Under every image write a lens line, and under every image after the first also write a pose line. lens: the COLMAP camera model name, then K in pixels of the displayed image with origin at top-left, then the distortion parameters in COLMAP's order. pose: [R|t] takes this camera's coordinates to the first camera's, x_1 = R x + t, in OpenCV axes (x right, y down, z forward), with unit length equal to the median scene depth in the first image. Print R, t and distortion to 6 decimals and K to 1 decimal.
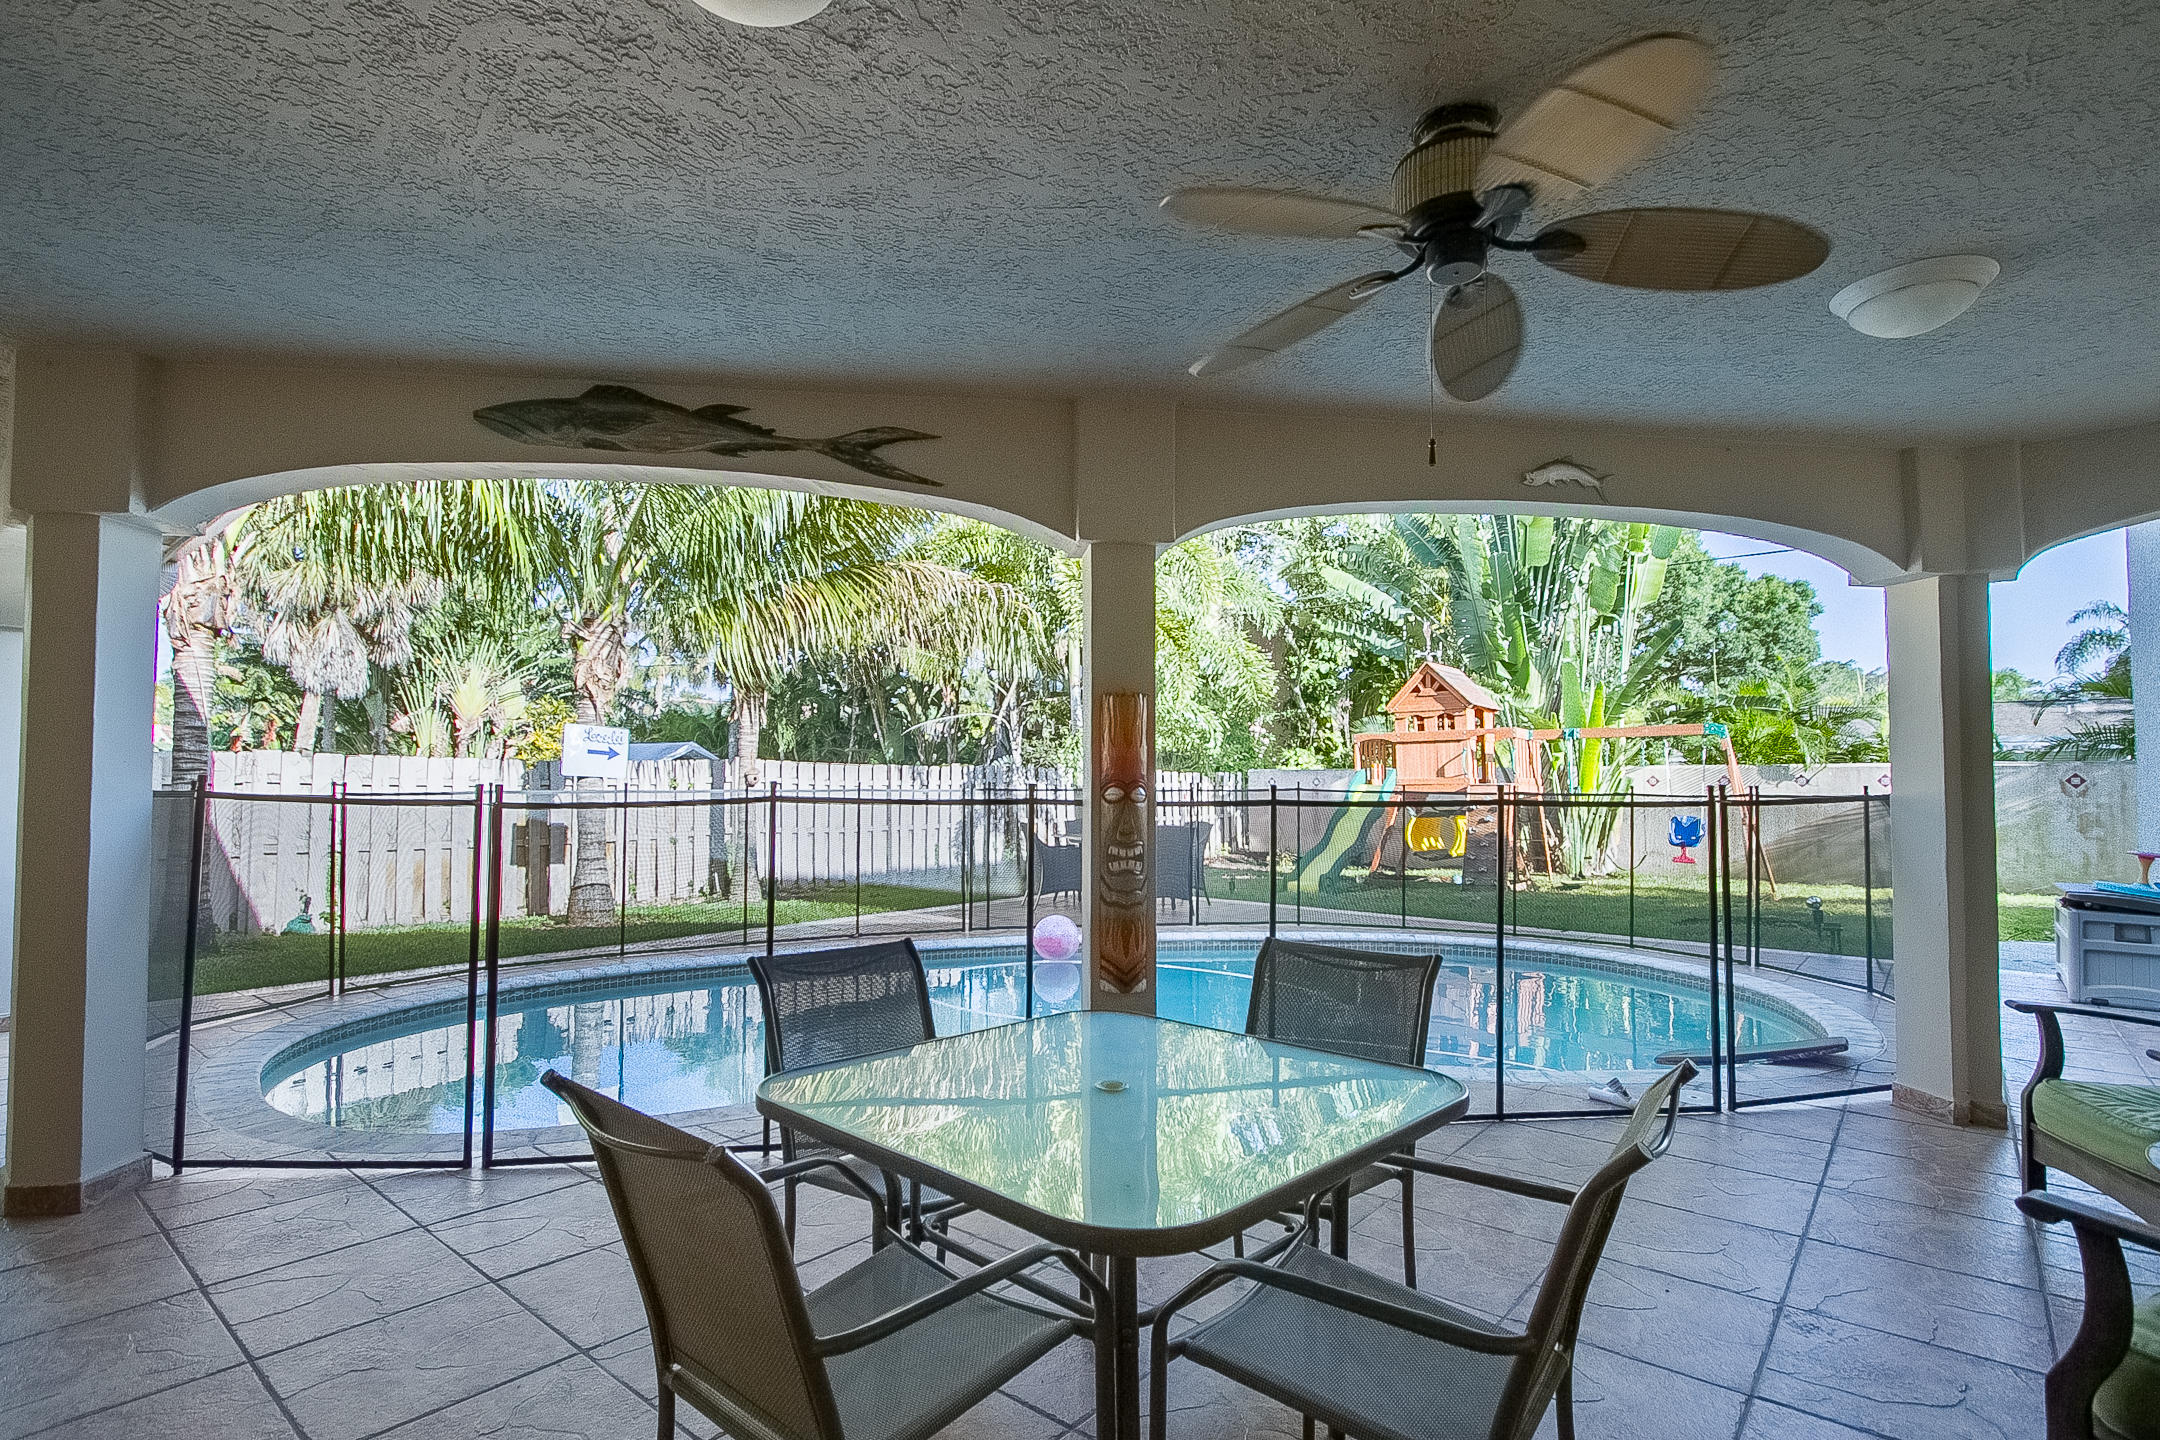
lens RADIAL K [[1029.6, 0, 1081.9], [0, 1029.6, 742.2], [0, 0, 1]] dist [-0.004973, -0.000942]
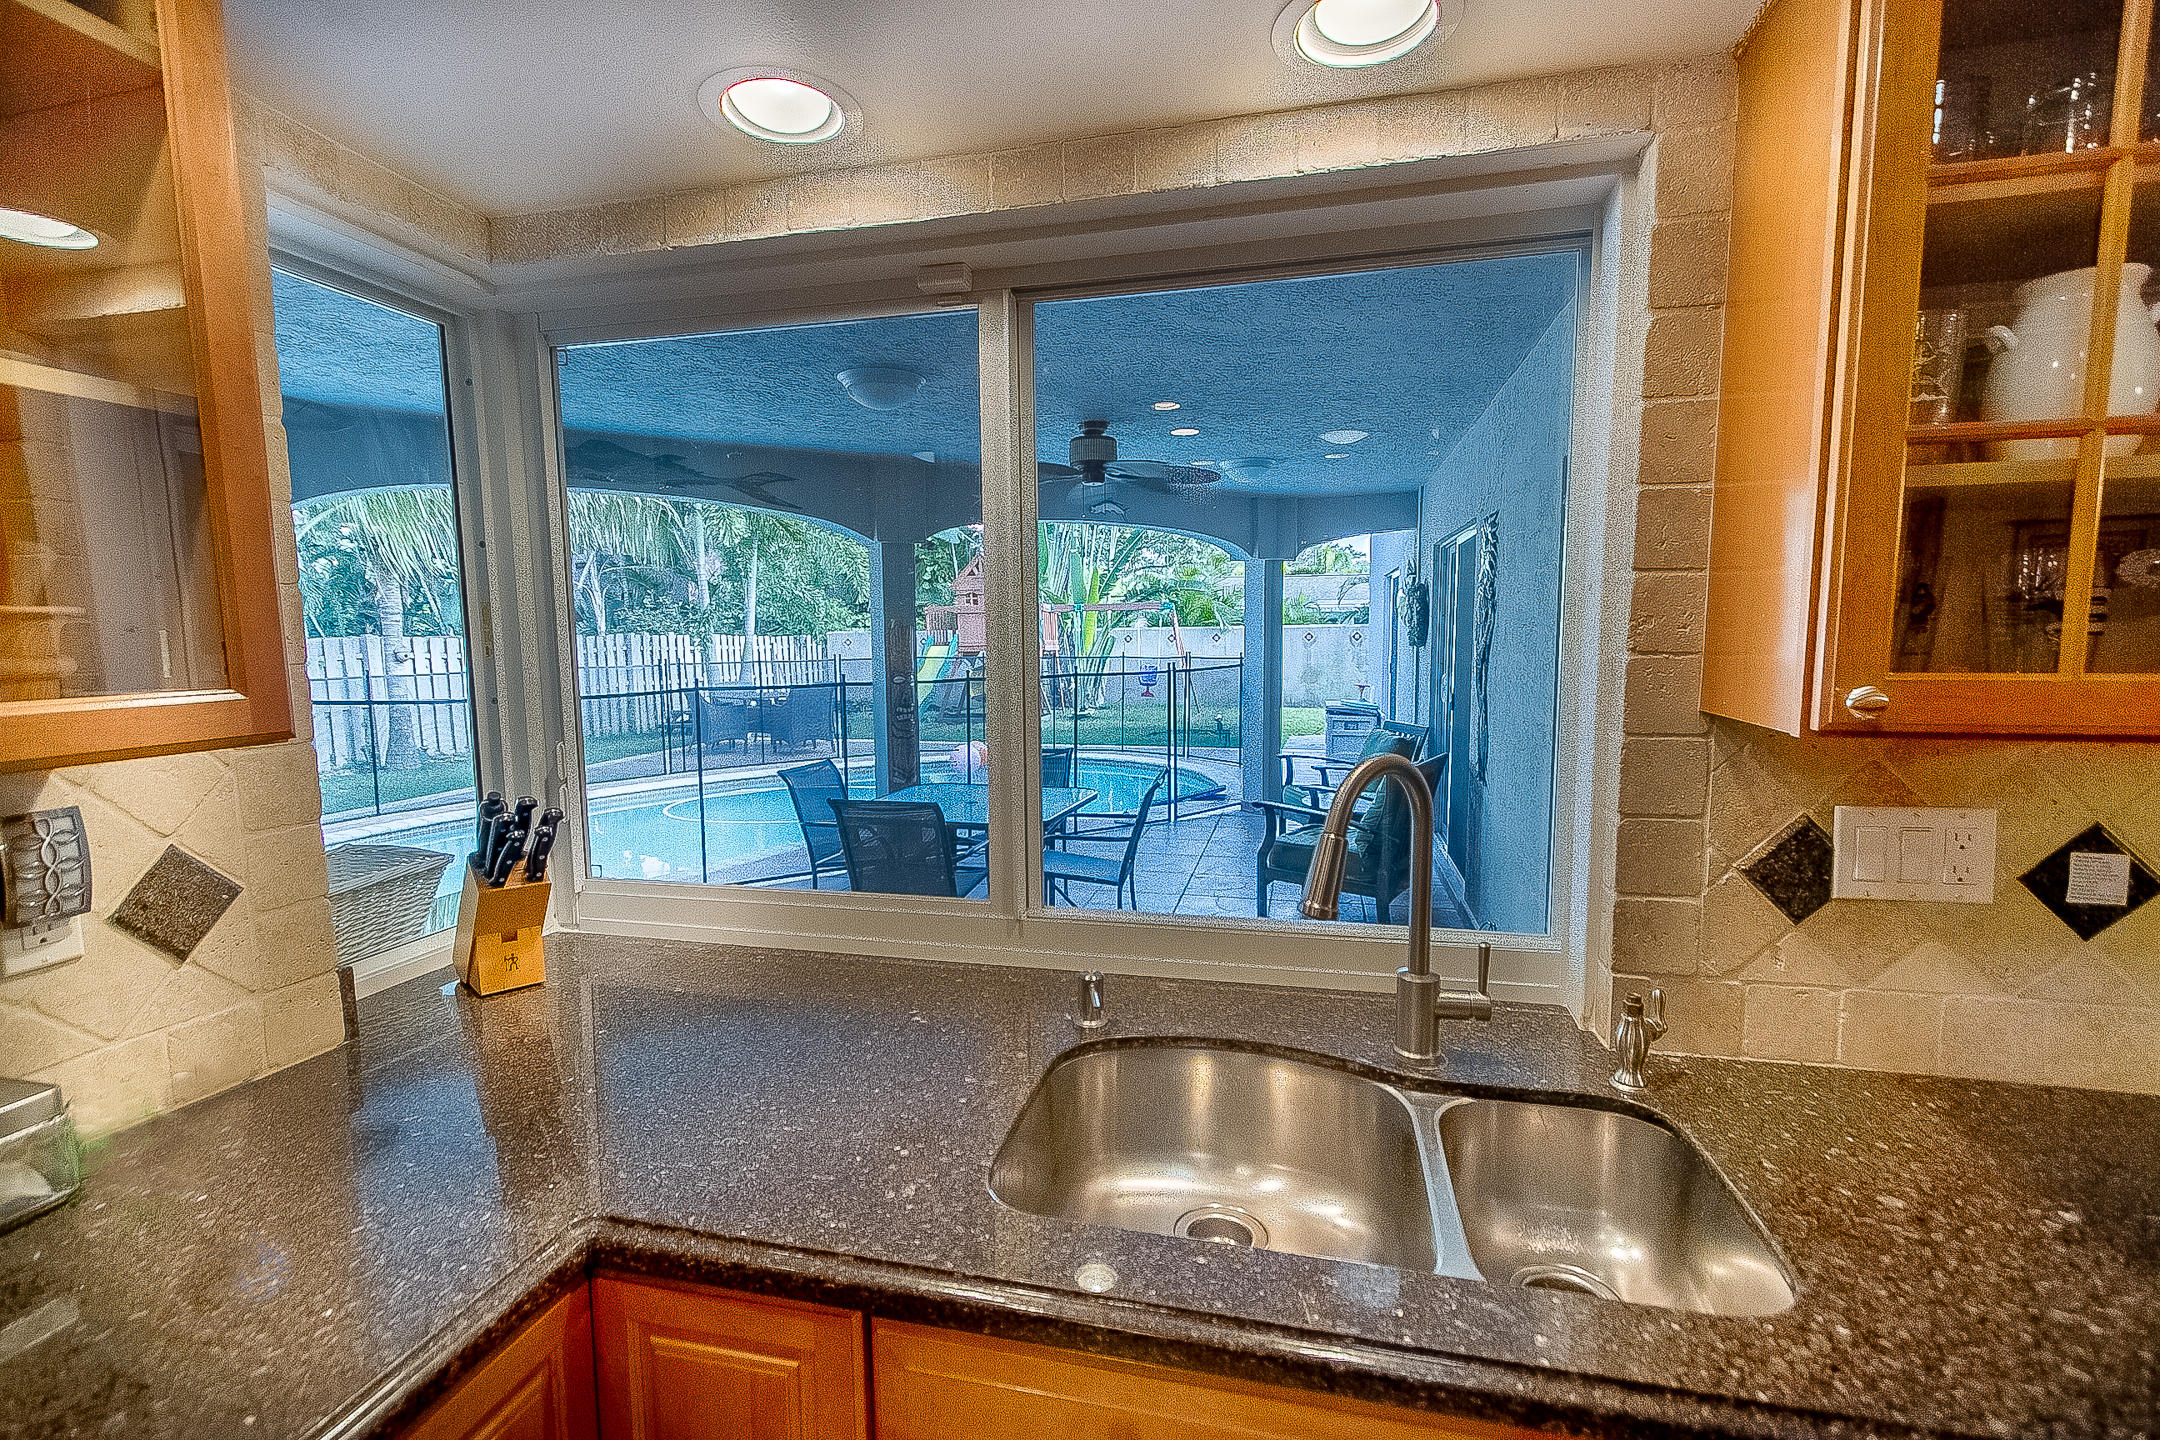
lens RADIAL K [[983.6, 0, 1078.2], [0, 983.6, 732.6], [0, 0, 1]] dist [0.000706, -0.000872]
pose [[0.893343, -0.058362, 0.445570, -0.122562], [-0.005976, 0.989900, 0.141642, -0.028166], [-0.449336, -0.129197, 0.883971, -0.188985]]
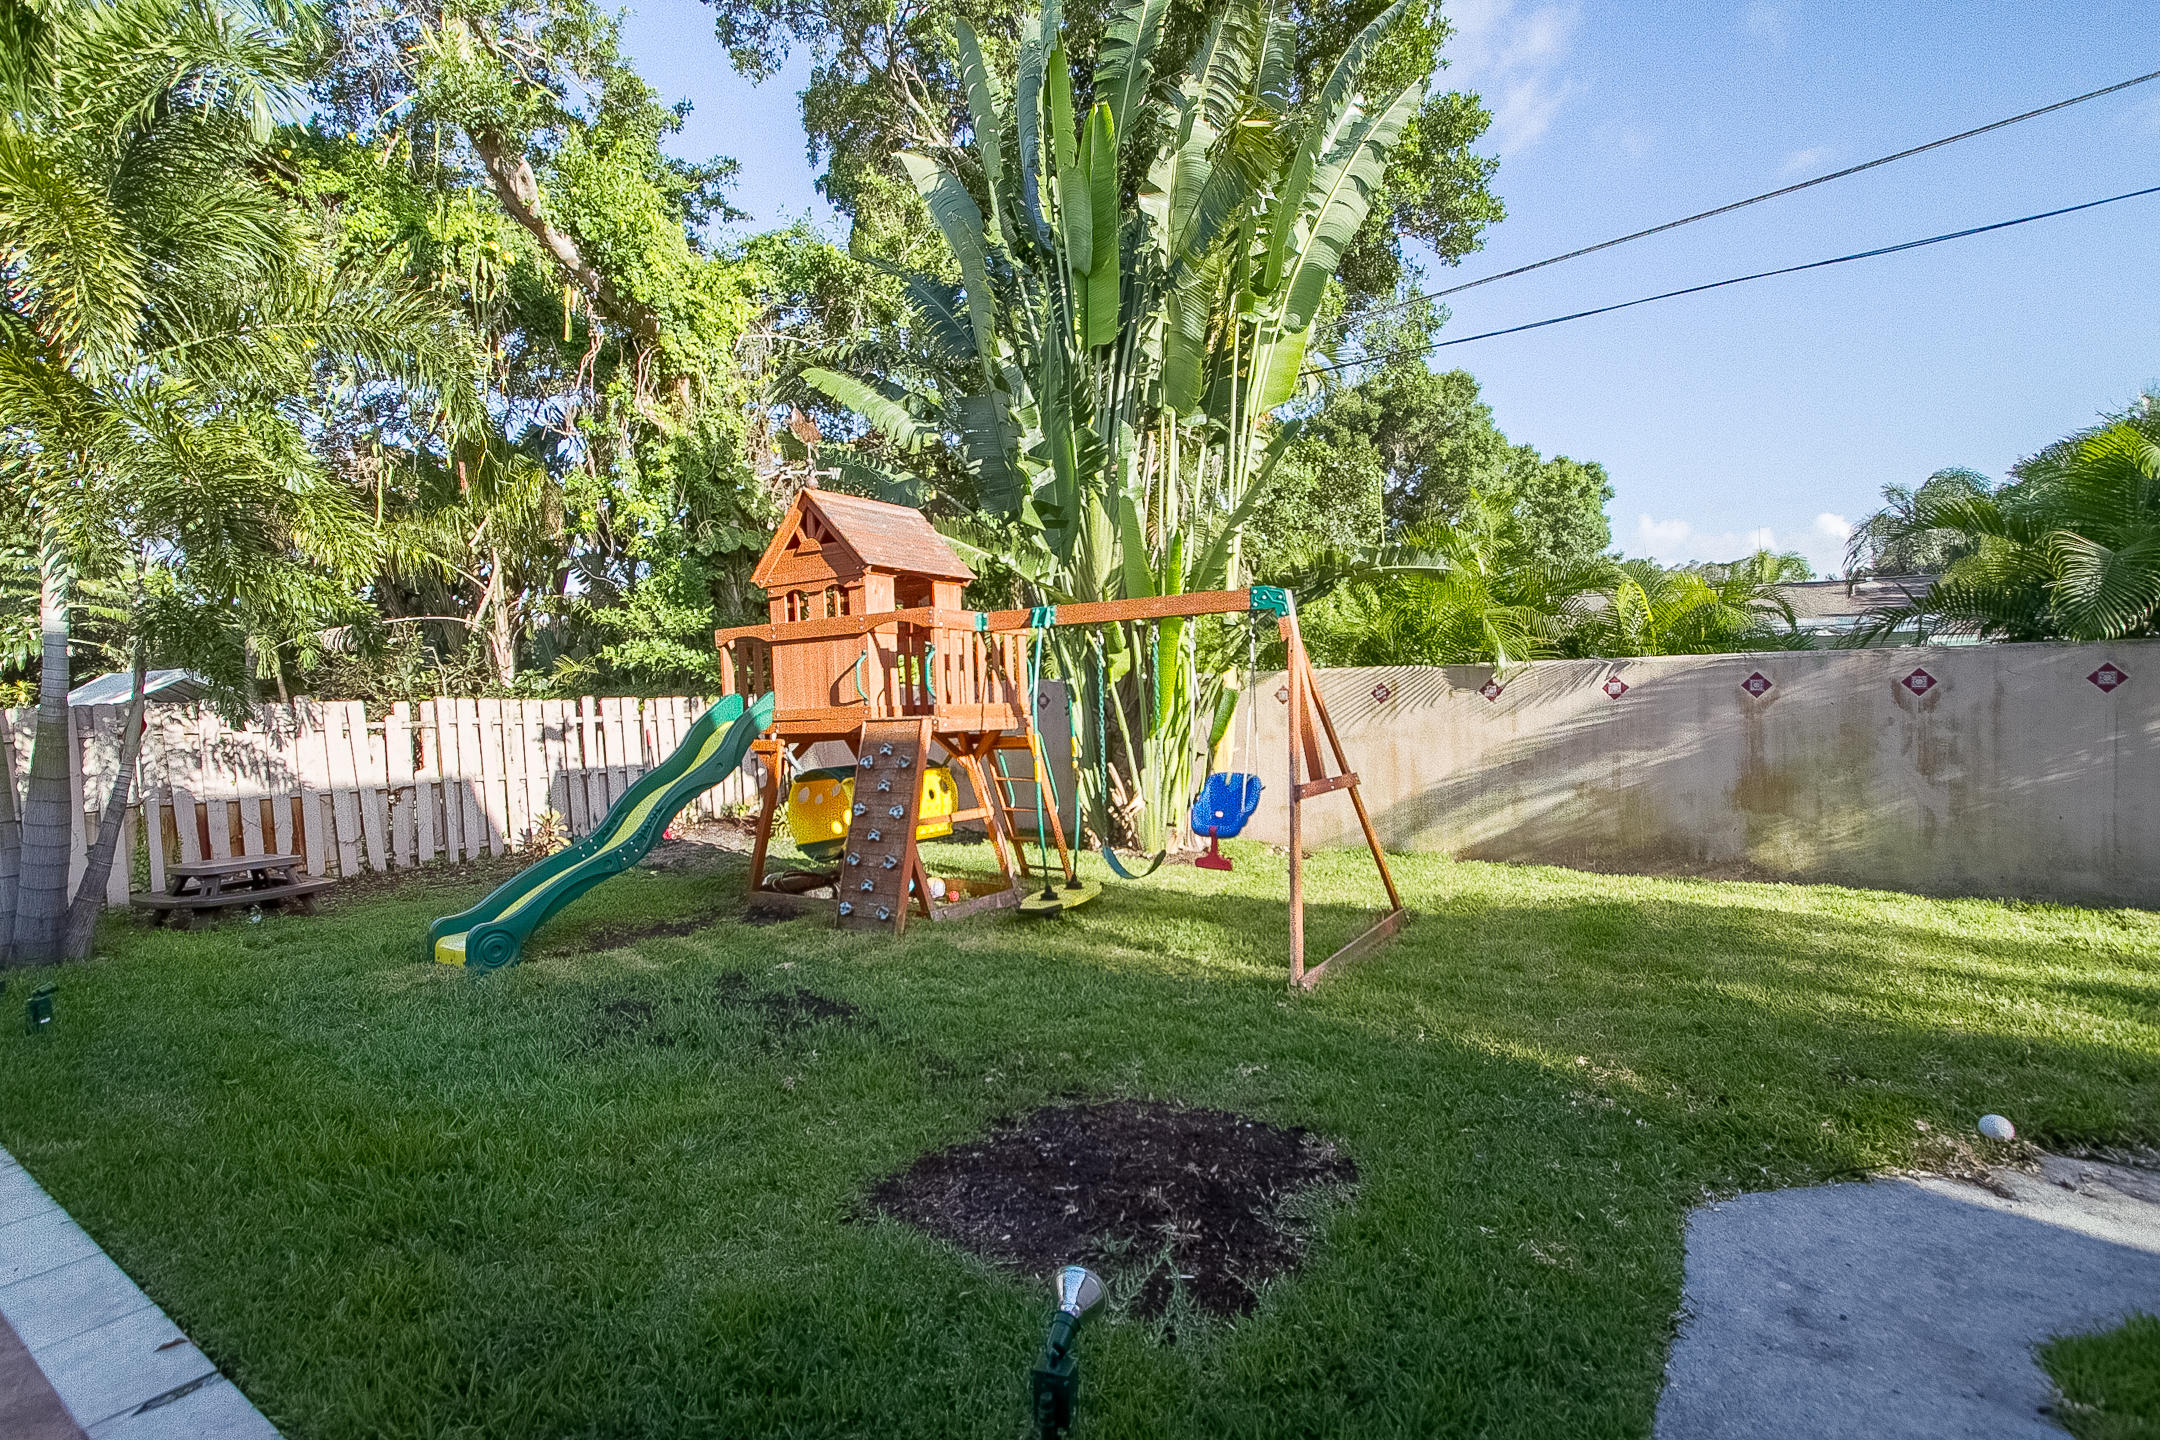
lens RADIAL K [[983.6, 0, 1078.2], [0, 983.6, 732.6], [0, 0, 1]] dist [0.000706, -0.000872]
pose [[0.993192, -0.033961, 0.111426, 0.417227], [0.024579, 0.996118, 0.084523, 0.008007], [-0.113864, -0.081208, 0.990172, 0.475920]]
